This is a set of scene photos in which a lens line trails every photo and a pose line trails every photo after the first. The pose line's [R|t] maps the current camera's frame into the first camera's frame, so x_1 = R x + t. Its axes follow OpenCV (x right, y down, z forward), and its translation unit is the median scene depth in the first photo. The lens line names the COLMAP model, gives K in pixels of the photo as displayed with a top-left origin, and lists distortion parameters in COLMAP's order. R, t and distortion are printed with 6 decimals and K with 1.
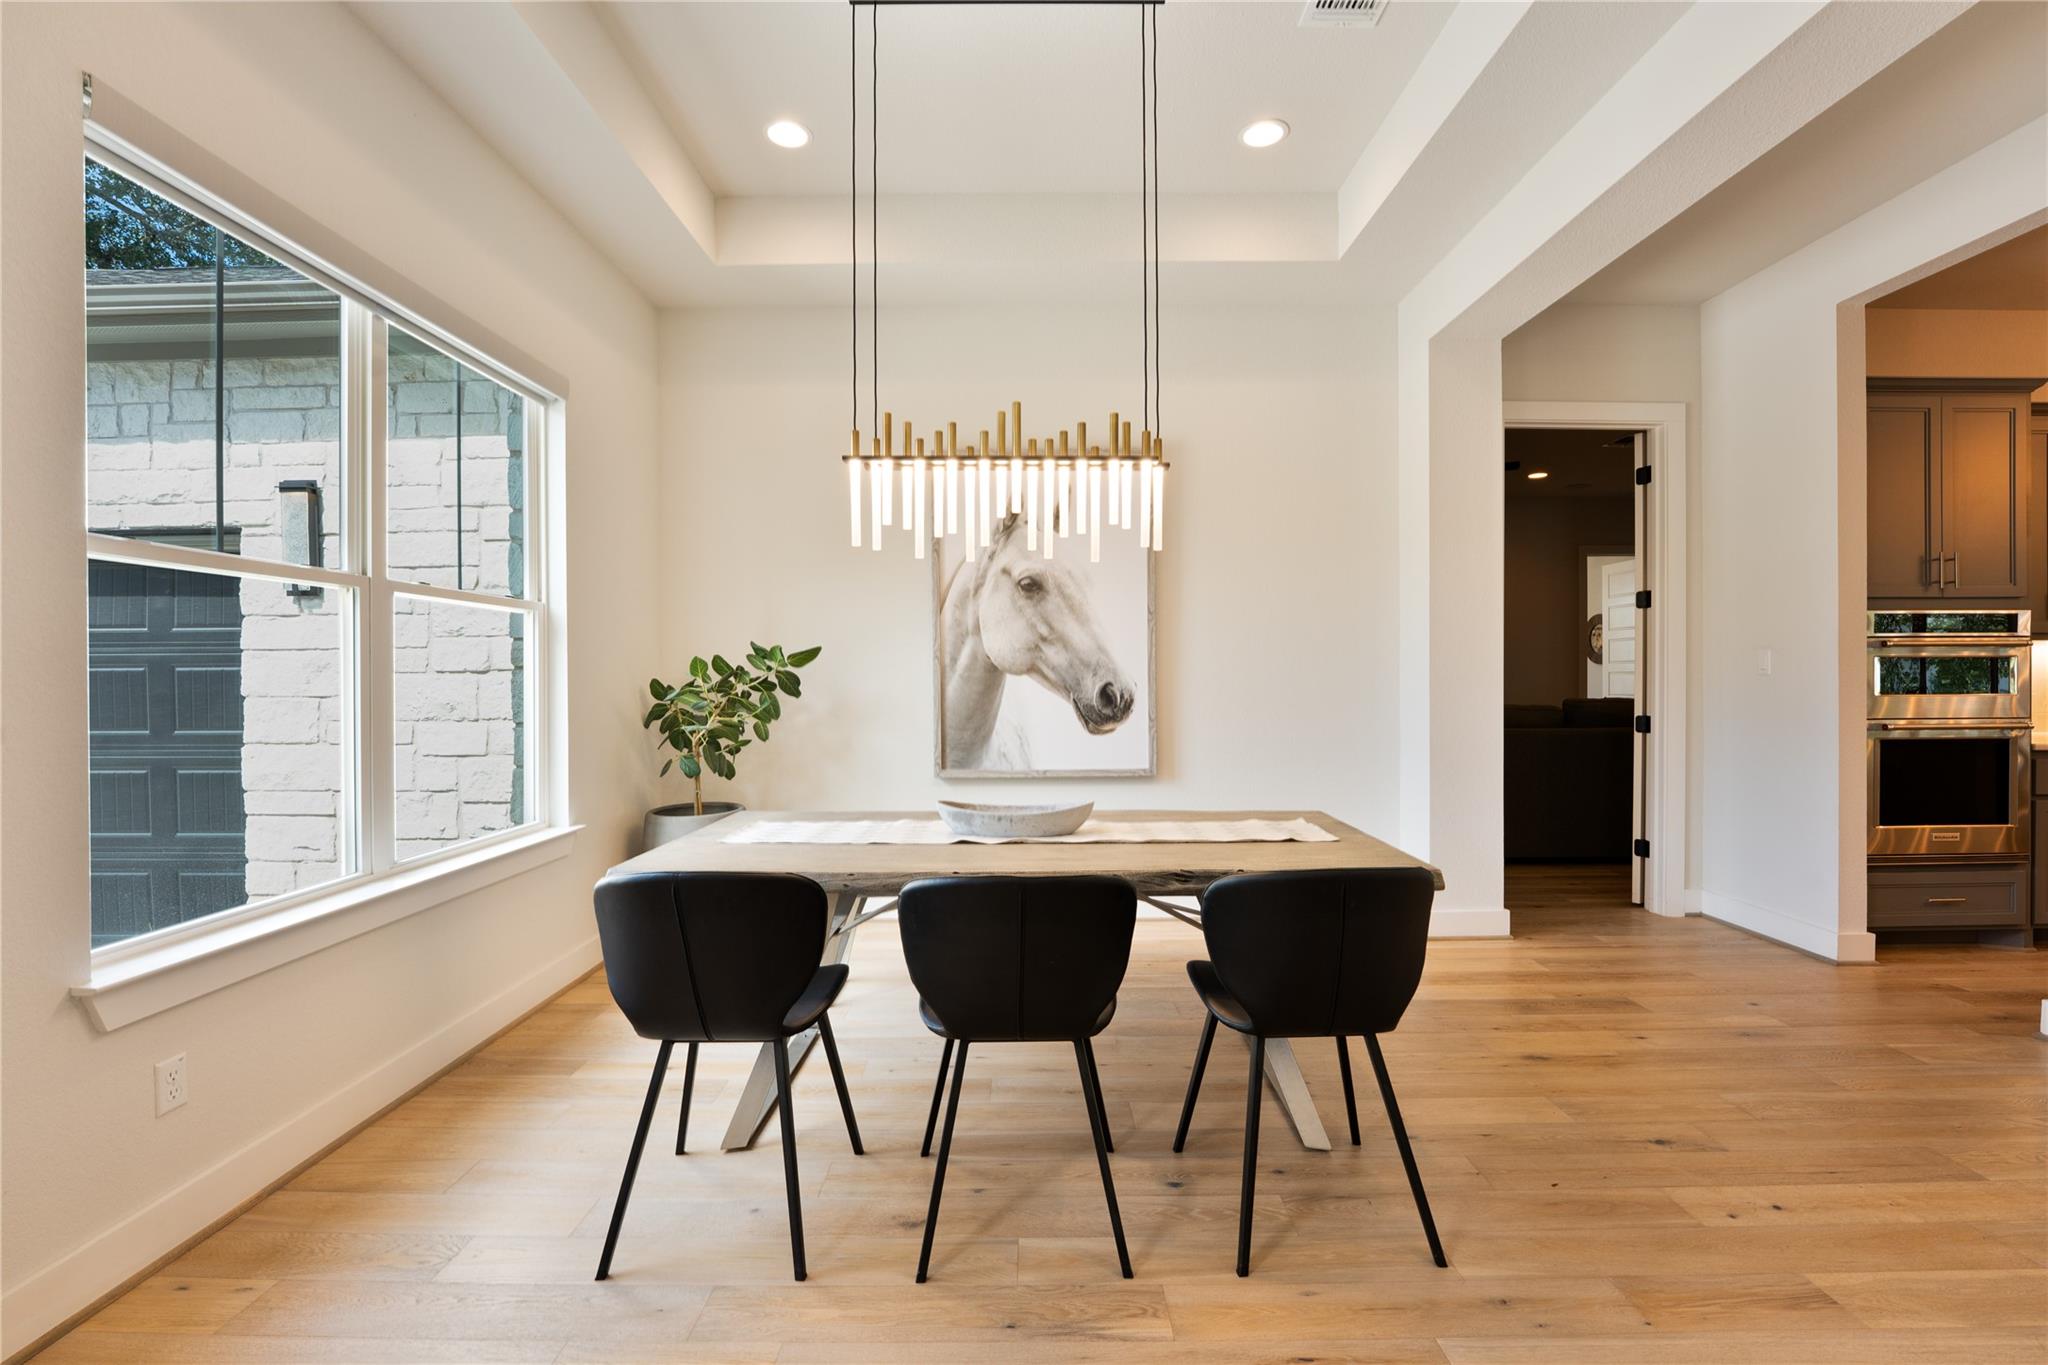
lens RADIAL K [[887.5, 0, 1029.7], [0, 887.5, 662.8], [0, 0, 1]] dist [-0.015616, 0.000333]
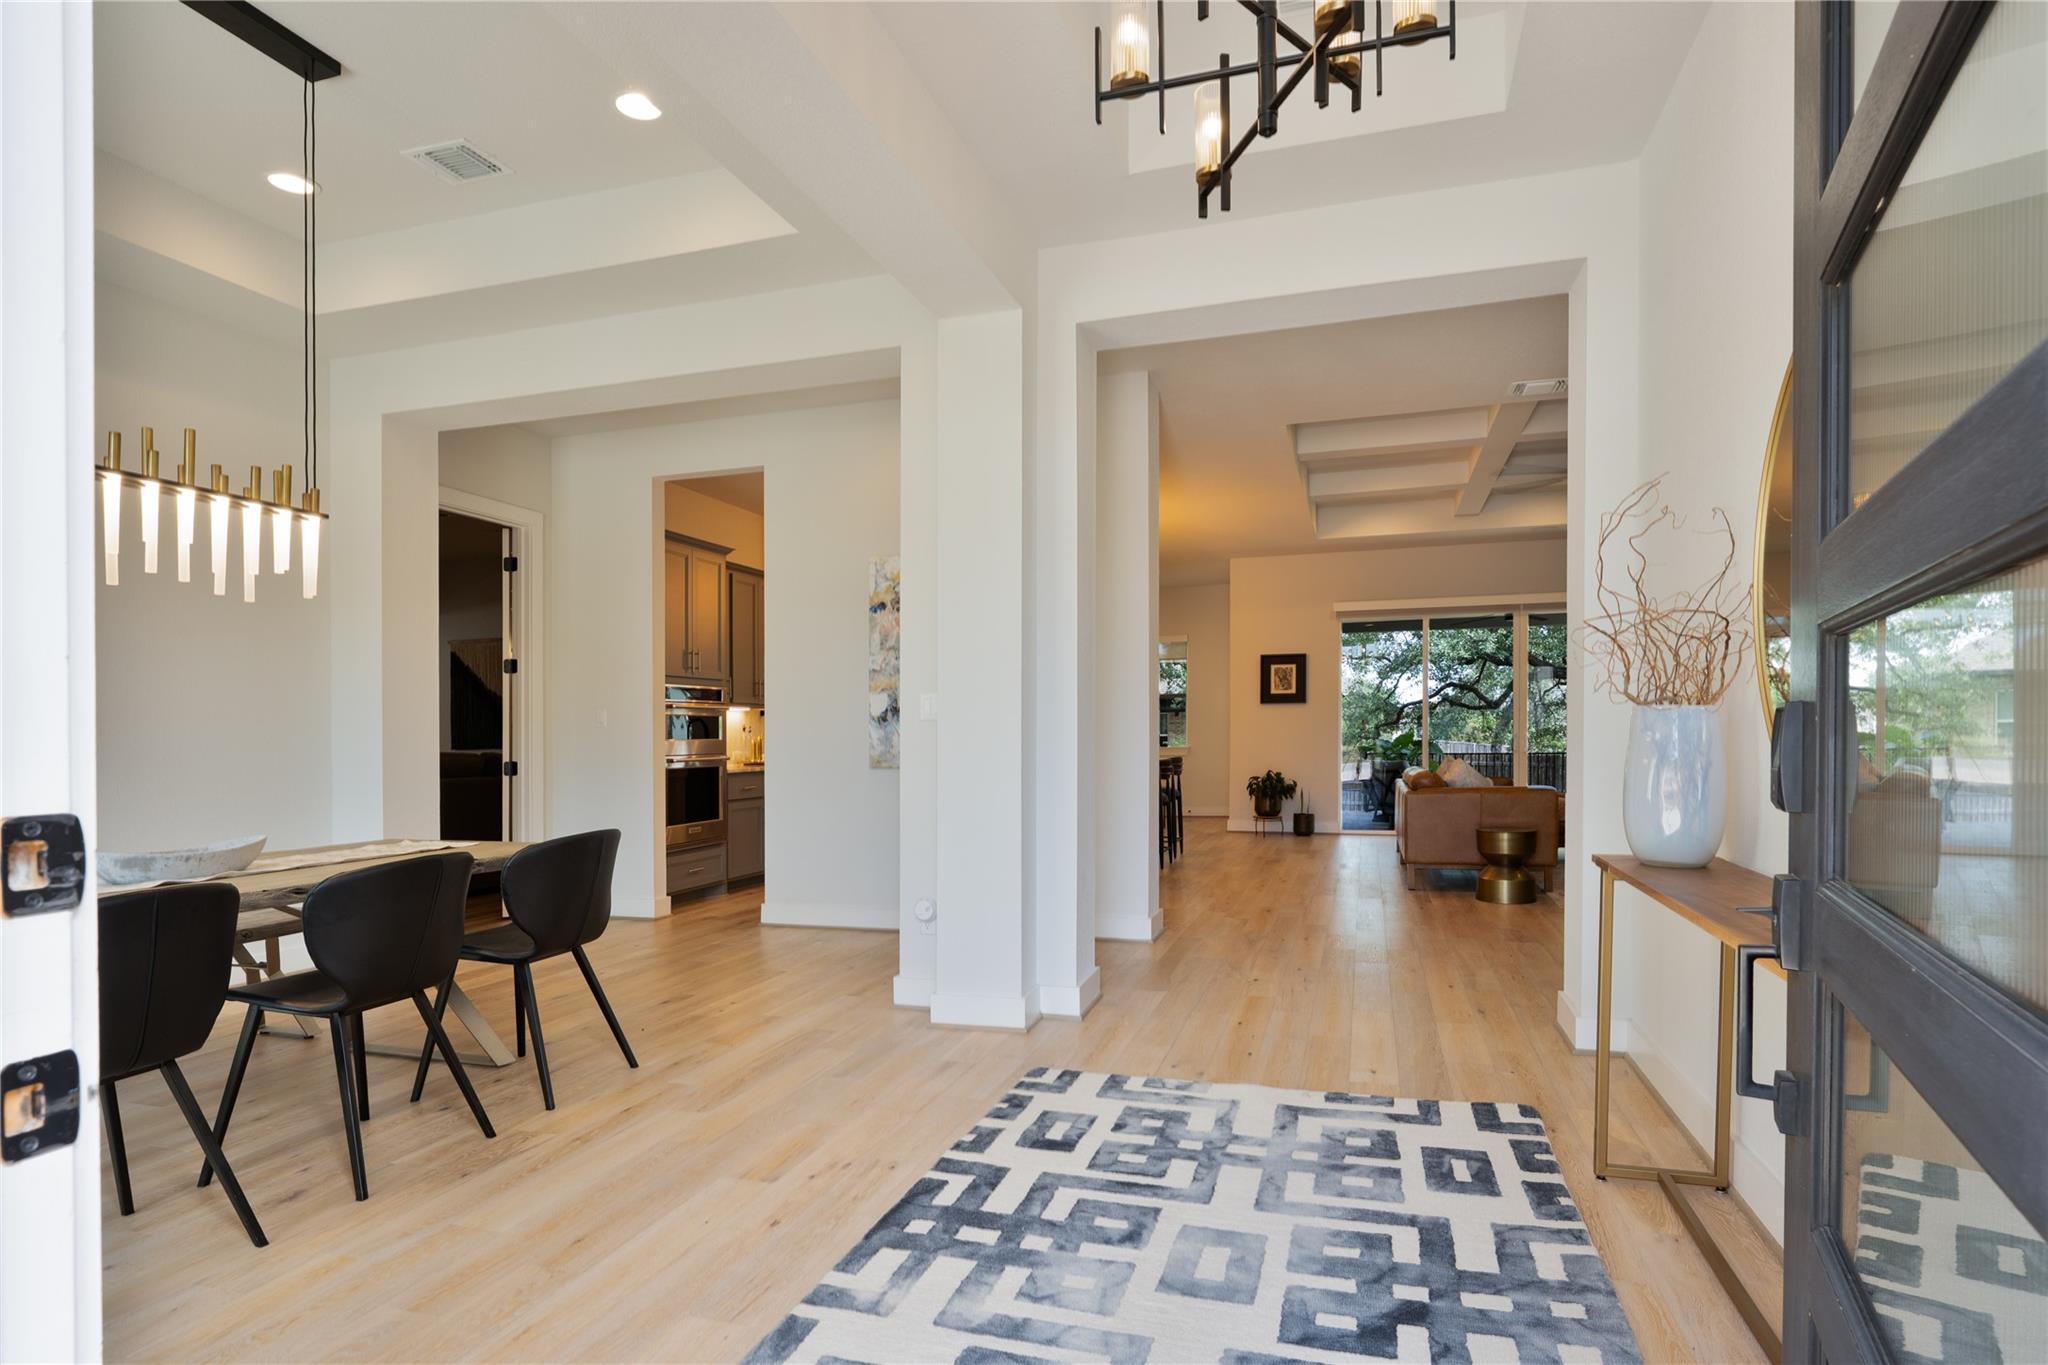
lens RADIAL K [[1079.8, 0, 1023.7], [0, 1079.8, 744.9], [0, 0, 1]] dist [-0.000431, -0.000022]
pose [[0.307059, -0.008383, 0.951654, -0.625131], [0.001119, 0.999964, 0.008448, 0.030888], [-0.951690, -0.001529, 0.307057, -0.162387]]
